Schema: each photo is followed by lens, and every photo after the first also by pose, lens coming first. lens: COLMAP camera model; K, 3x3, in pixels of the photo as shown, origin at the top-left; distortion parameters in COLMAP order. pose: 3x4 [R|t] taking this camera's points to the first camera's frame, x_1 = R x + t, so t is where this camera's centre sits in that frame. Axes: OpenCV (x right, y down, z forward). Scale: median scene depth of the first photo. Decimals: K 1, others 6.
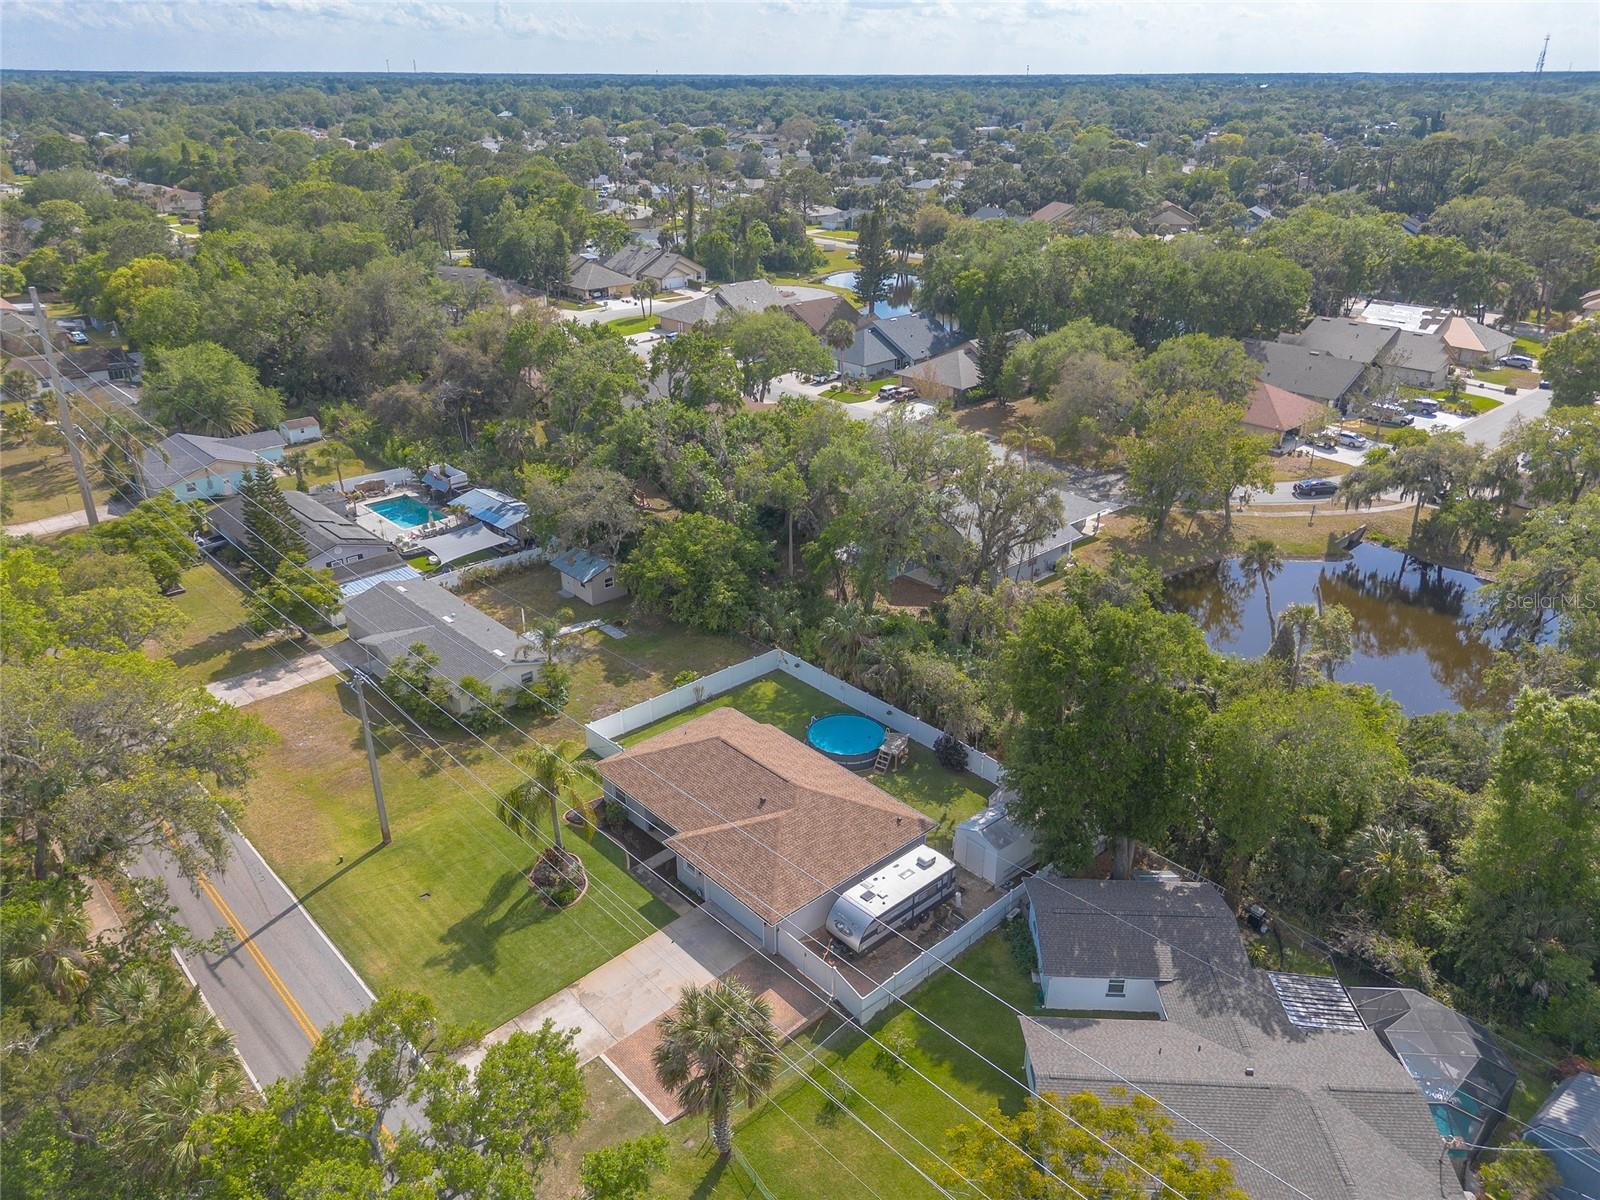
lens RADIAL K [[1131.9, 0, 797.4], [0, 1131.9, 602.3], [0, 0, 1]] dist [0.081736, -0.083986]
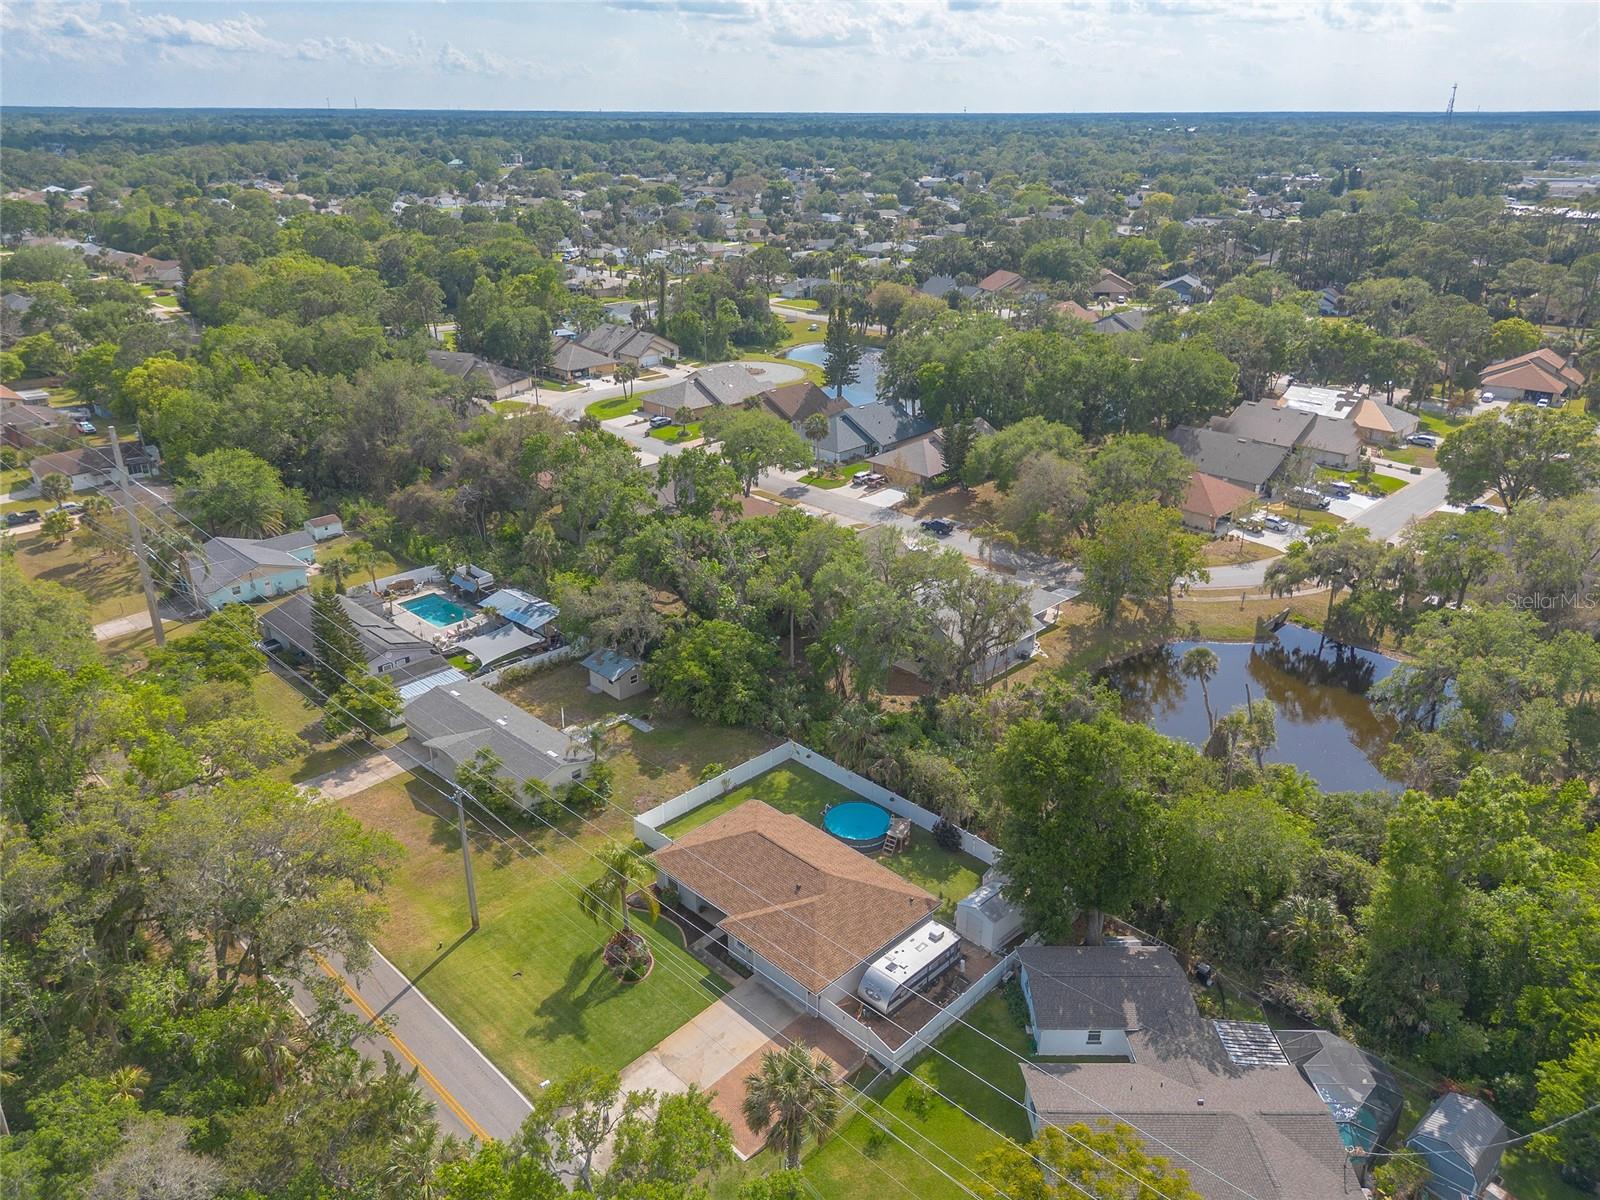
lens RADIAL K [[1131.9, 0, 797.4], [0, 1131.9, 602.3], [0, 0, 1]] dist [0.081736, -0.083986]
pose [[0.998890, -0.017098, 0.043895, -0.048738], [0.018256, 0.999492, -0.026119, -0.058539], [-0.043426, 0.026891, 0.998695, -0.131190]]
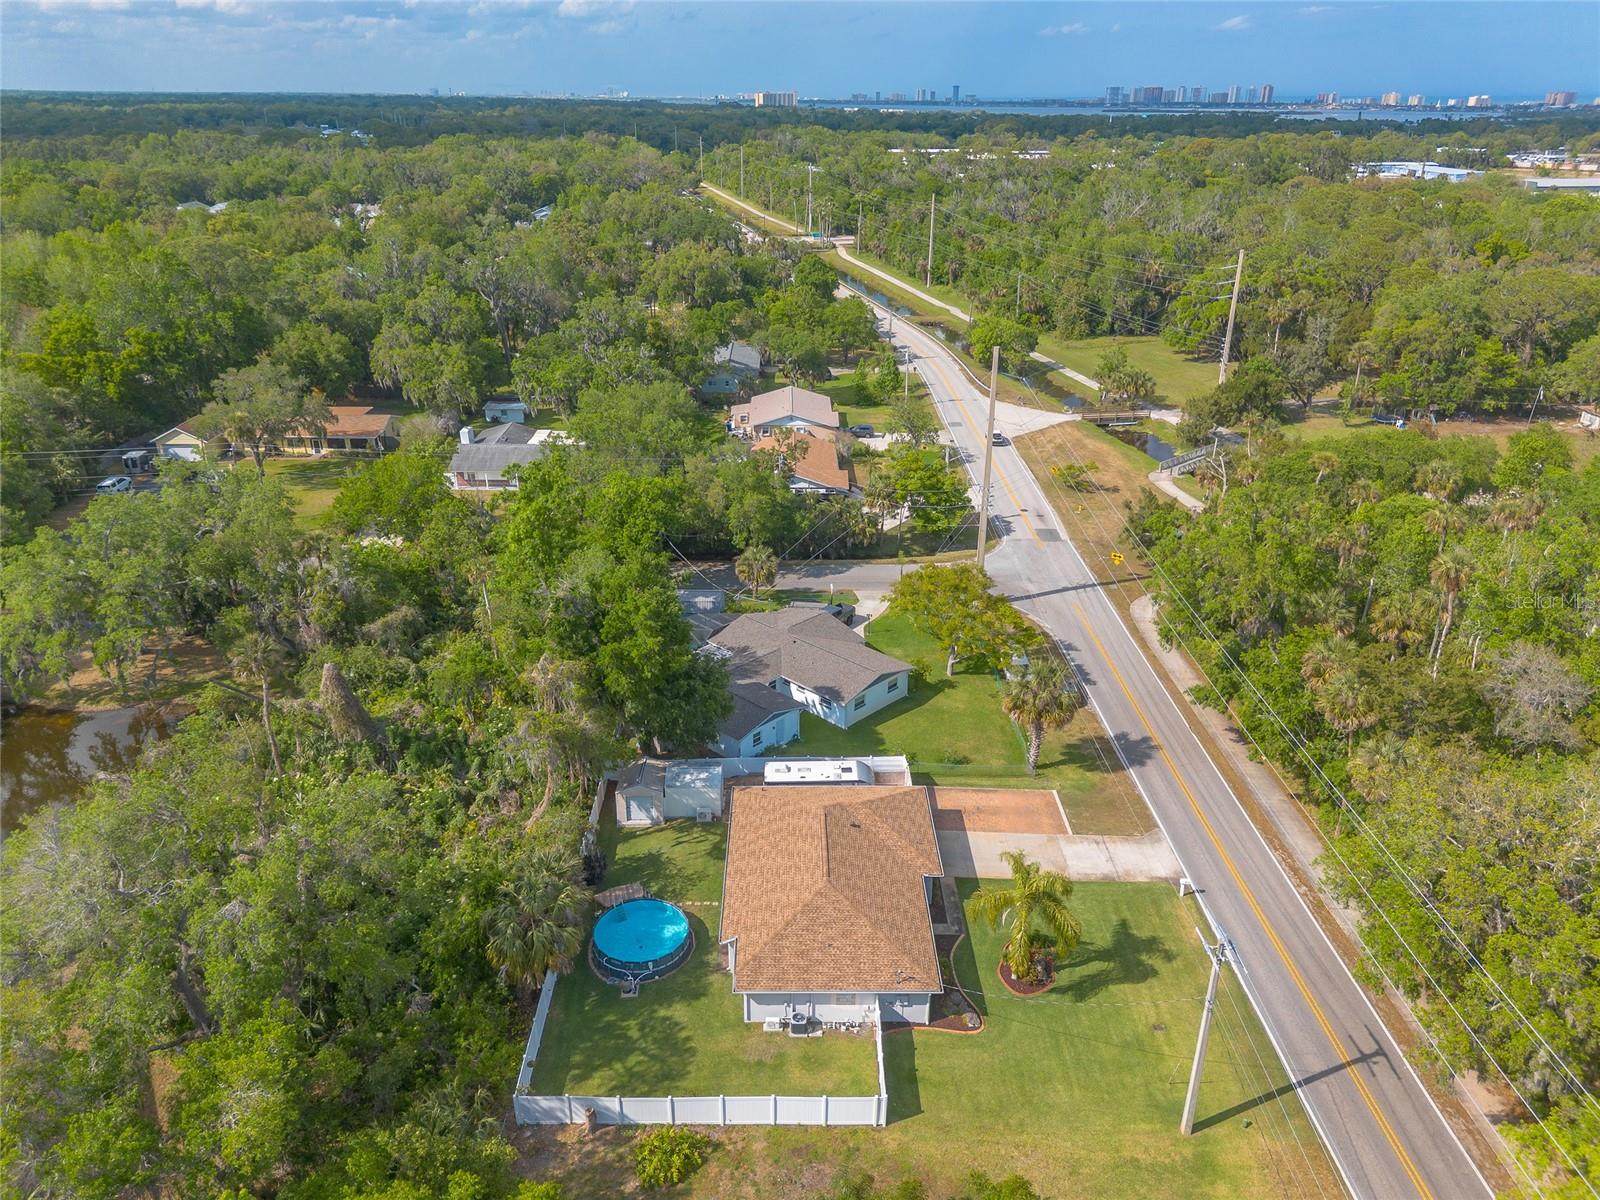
lens RADIAL K [[1131.9, 0, 797.4], [0, 1131.9, 602.3], [0, 0, 1]] dist [0.081736, -0.083986]
pose [[-0.742909, -0.275021, 0.610287, -0.357474], [0.278139, 0.702450, 0.655135, -0.418441], [-0.608872, 0.656450, -0.445362, 0.840738]]
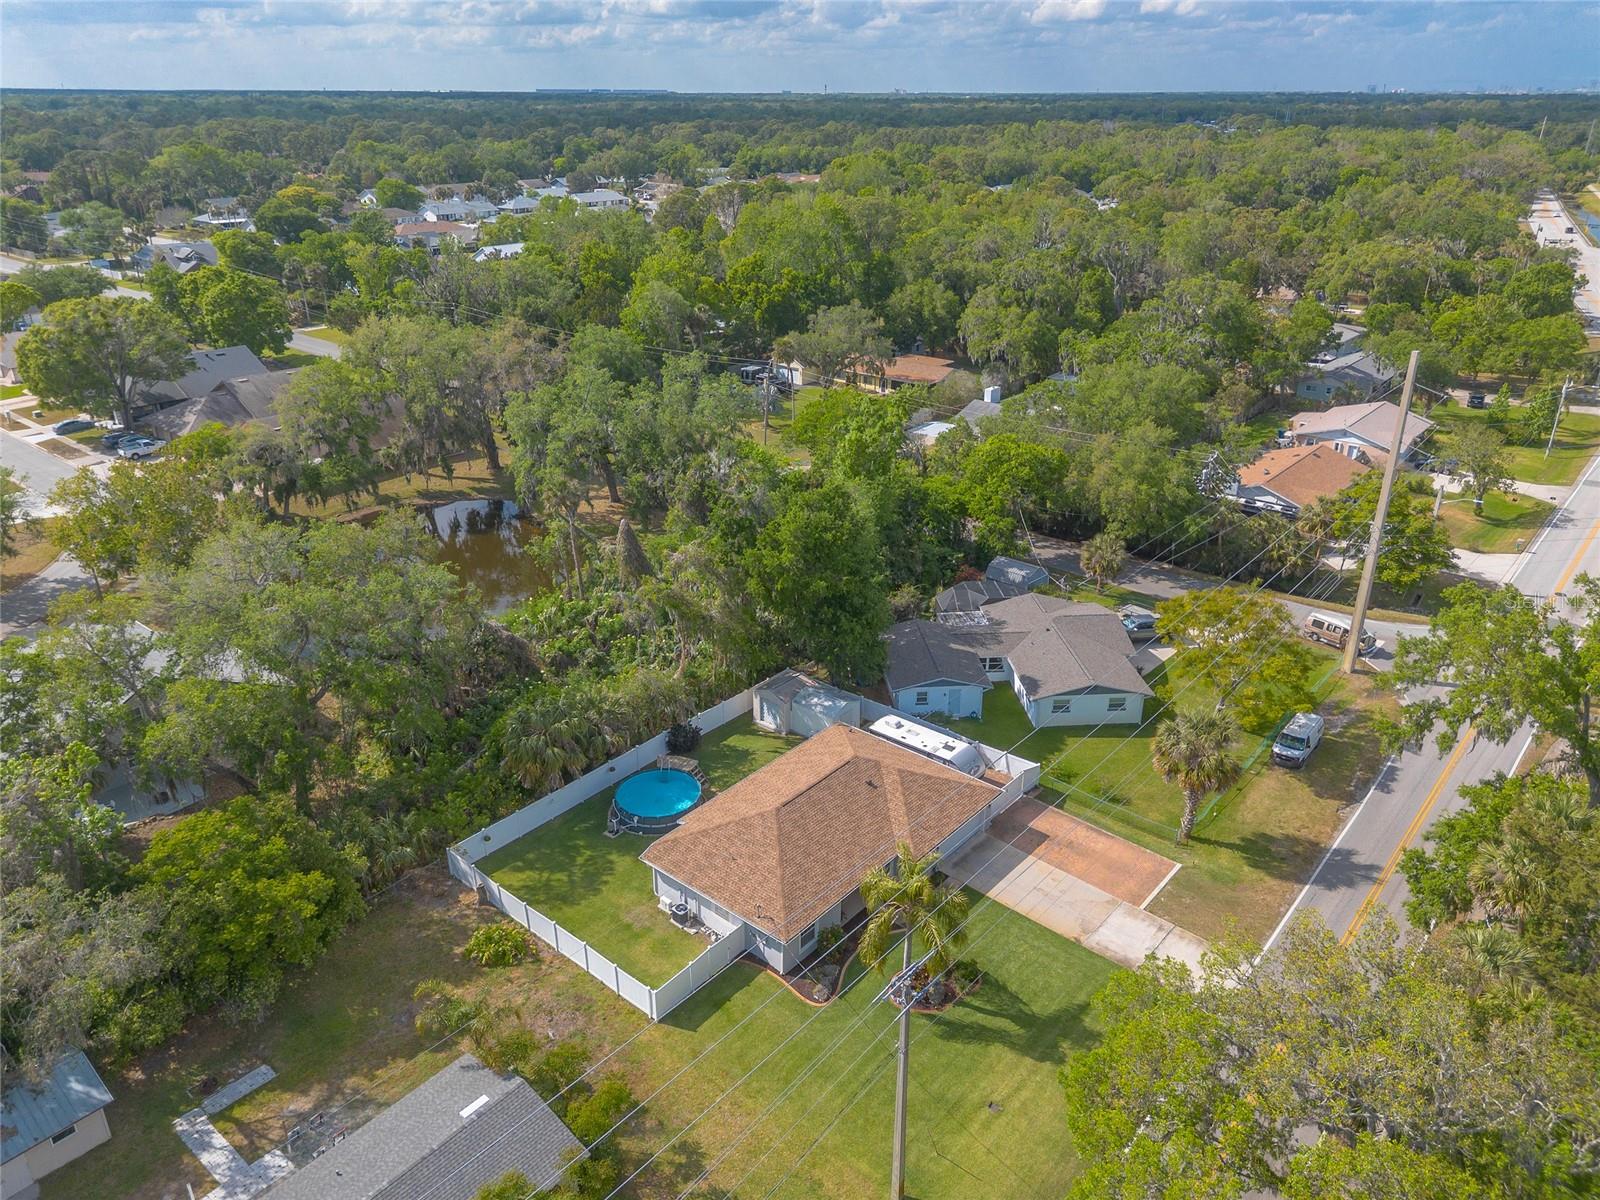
lens RADIAL K [[1131.9, 0, 797.4], [0, 1131.9, 602.3], [0, 0, 1]] dist [0.081736, -0.083986]
pose [[-0.125828, -0.406056, 0.905144, -0.543019], [0.415662, 0.806867, 0.419751, -0.254332], [-0.900773, 0.429051, 0.067255, 0.565141]]
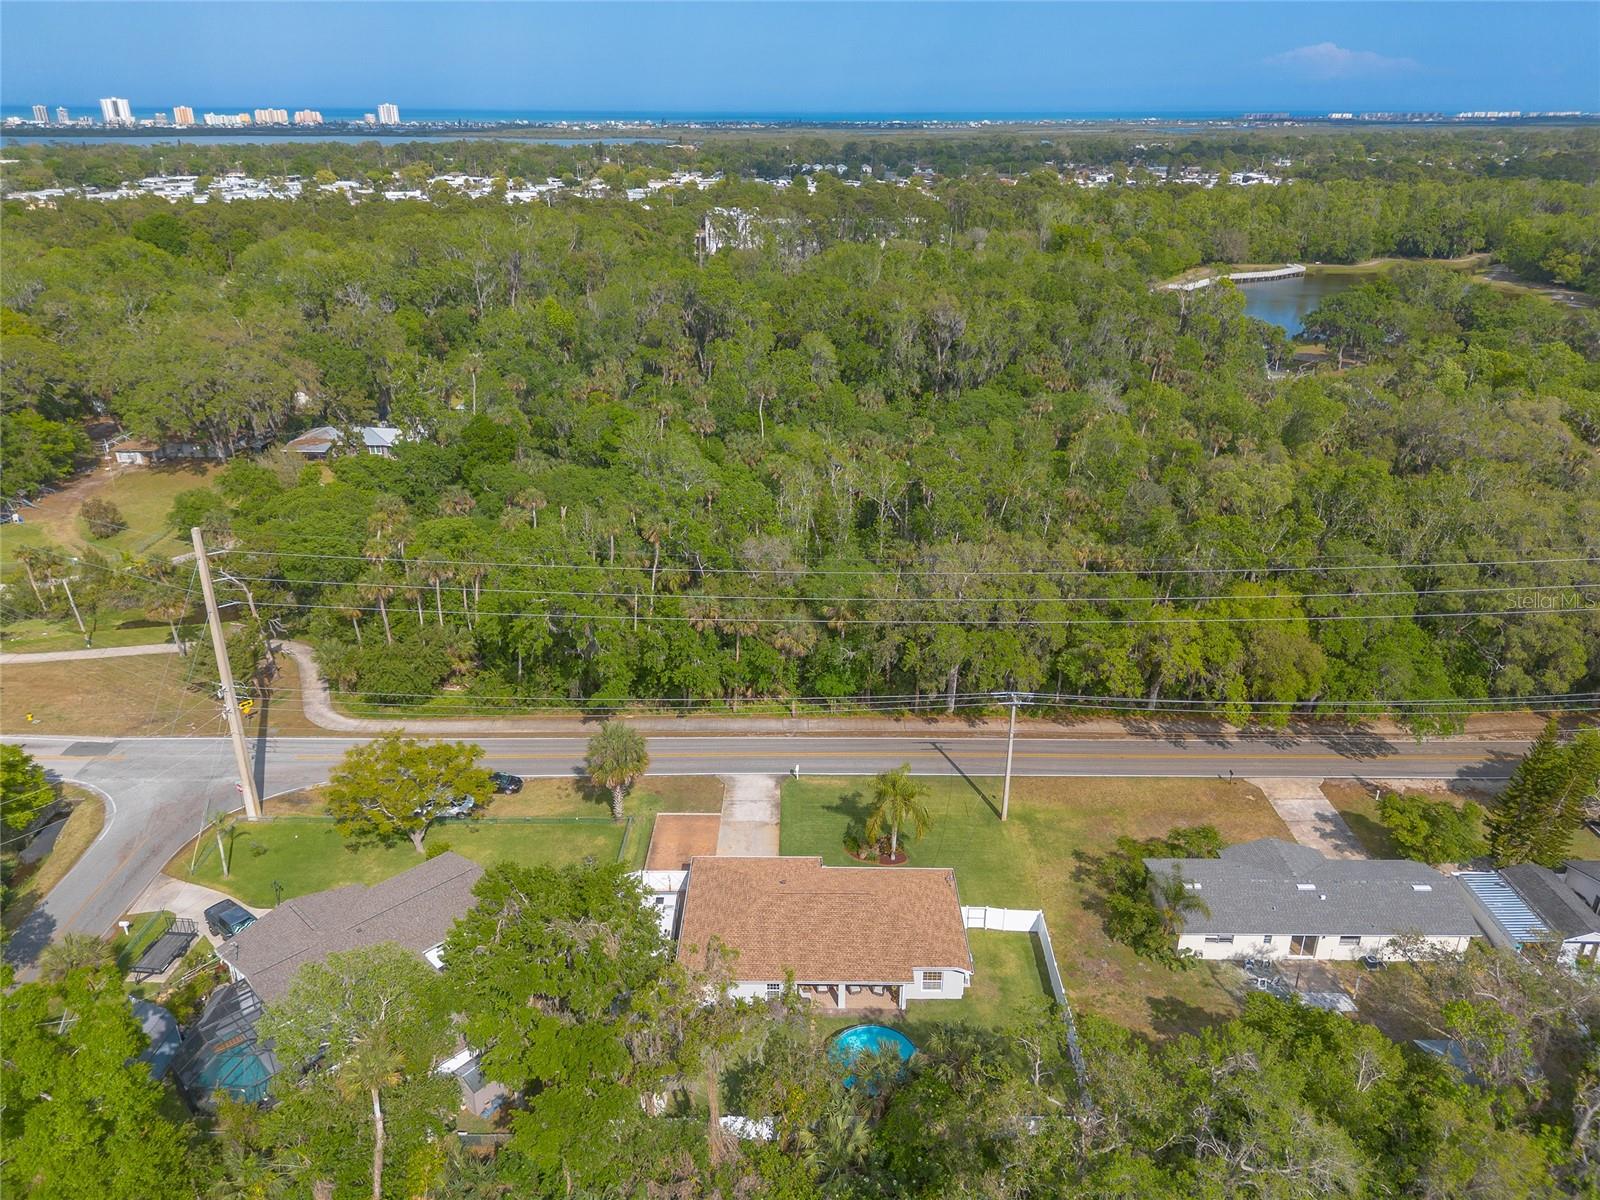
lens RADIAL K [[1131.9, 0, 797.4], [0, 1131.9, 602.3], [0, 0, 1]] dist [0.081736, -0.083986]
pose [[-0.676852, 0.288934, -0.677044, 0.422356], [-0.313345, 0.719170, 0.620168, -0.481951], [0.666098, 0.631910, -0.396236, 0.797320]]
